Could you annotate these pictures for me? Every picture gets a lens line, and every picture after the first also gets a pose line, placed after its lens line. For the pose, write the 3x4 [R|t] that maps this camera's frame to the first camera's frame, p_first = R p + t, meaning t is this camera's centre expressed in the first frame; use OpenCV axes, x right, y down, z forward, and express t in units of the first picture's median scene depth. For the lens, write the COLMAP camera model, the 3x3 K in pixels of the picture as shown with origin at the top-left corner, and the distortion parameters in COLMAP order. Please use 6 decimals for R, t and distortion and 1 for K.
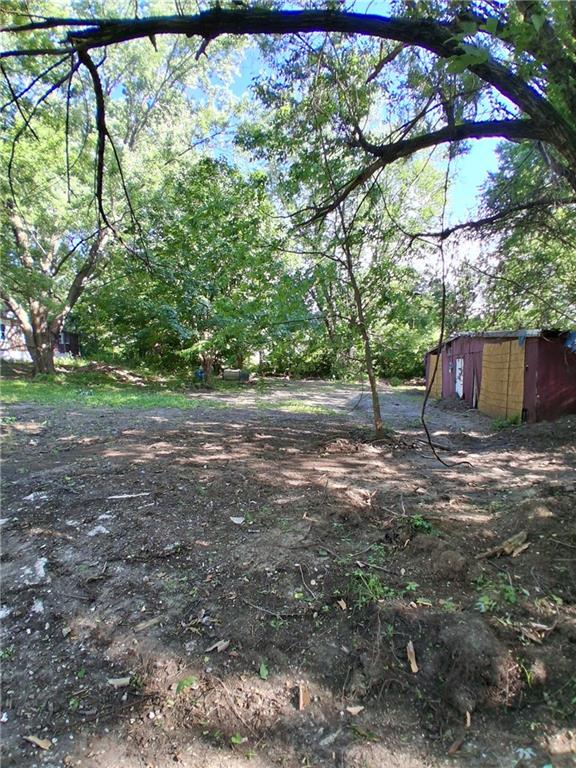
lens RADIAL K [[382.6, 0, 285.8], [0, 382.6, 384.7], [0, 0, 1]] dist [0.011303, -0.049401]
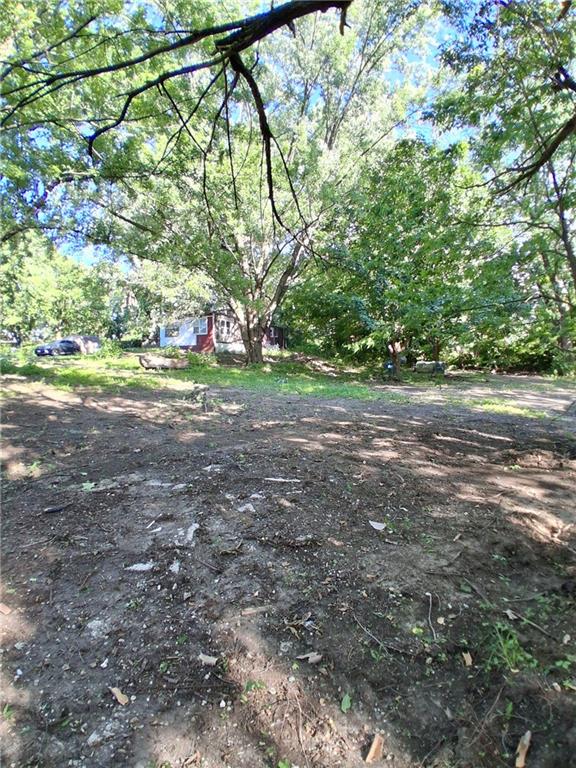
lens RADIAL K [[382.6, 0, 285.8], [0, 382.6, 384.7], [0, 0, 1]] dist [0.011303, -0.049401]
pose [[0.875209, 0.042530, -0.481872, 0.023456], [-0.031591, 0.999026, 0.030796, -0.001704], [0.482712, -0.011730, 0.875700, 0.018473]]
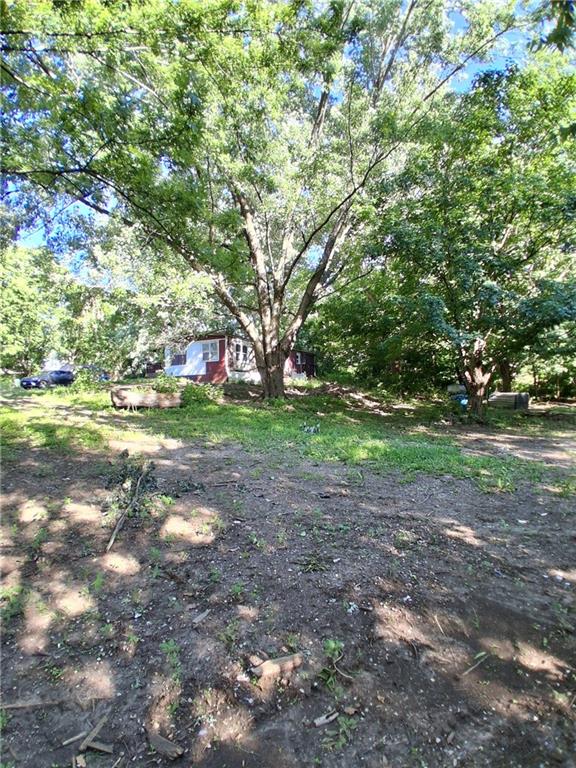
lens RADIAL K [[385.8, 0, 286.9], [0, 385.8, 383.3], [0, 0, 1]] dist [0.001339, -0.000025]
pose [[0.838587, -0.003437, -0.544756, -0.150805], [-0.025068, 0.998677, -0.044889, -0.026645], [0.544190, 0.051299, 0.837392, 0.326653]]
